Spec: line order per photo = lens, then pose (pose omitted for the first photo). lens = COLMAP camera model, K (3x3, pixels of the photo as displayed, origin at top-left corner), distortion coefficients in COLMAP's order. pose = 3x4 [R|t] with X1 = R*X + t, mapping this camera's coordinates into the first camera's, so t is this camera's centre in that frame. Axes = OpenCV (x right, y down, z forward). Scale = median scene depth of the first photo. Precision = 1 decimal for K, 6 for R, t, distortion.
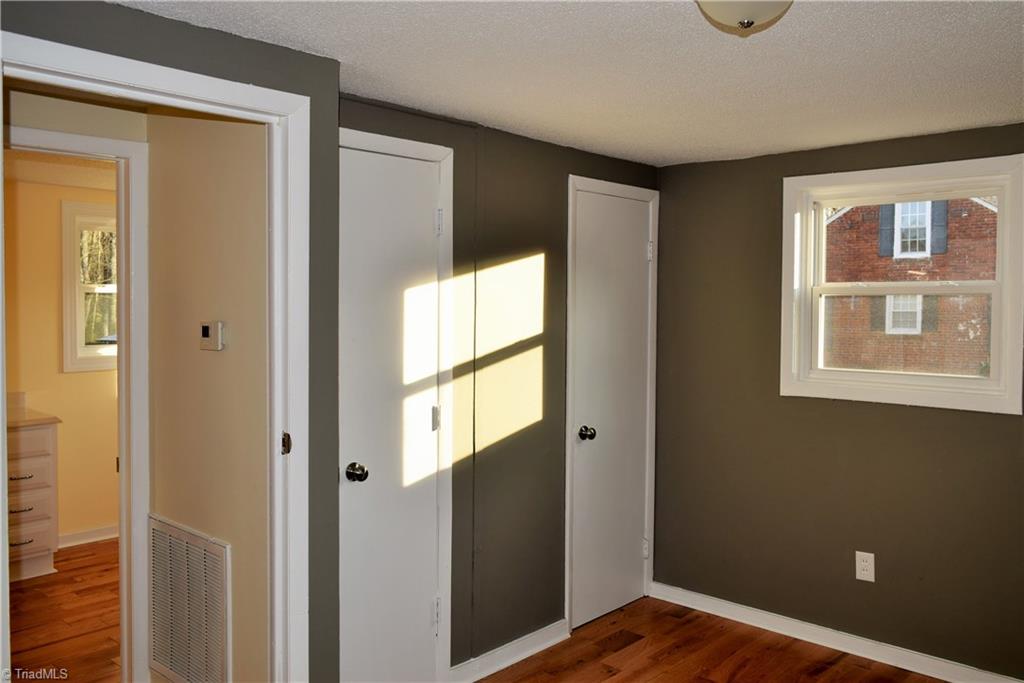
lens RADIAL K [[805.7, 0, 516.1], [0, 805.7, 330.8], [0, 0, 1]] dist [-0.015290, -0.001903]
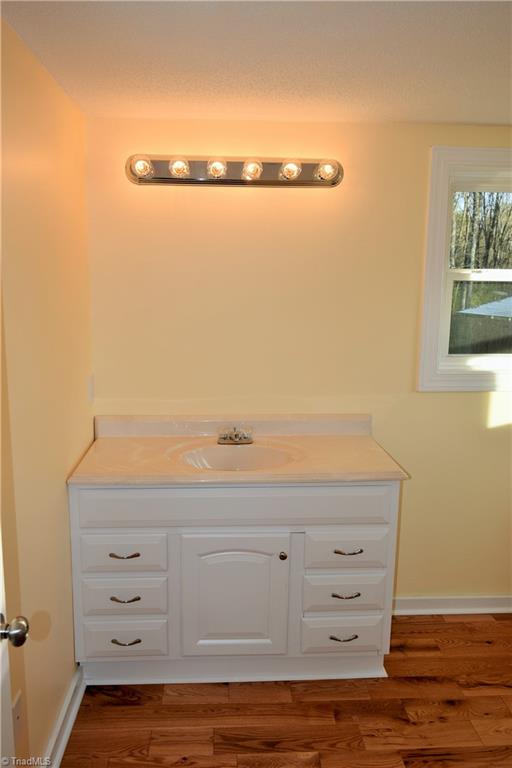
lens RADIAL K [[604.2, 0, 254.2], [0, 604.2, 384.3], [0, 0, 1]] dist [-0.015290, -0.001903]
pose [[0.694458, 0.122184, -0.709084, -0.278360], [-0.027874, 0.989305, 0.143170, -0.029025], [0.718993, -0.079661, 0.690437, 0.511838]]
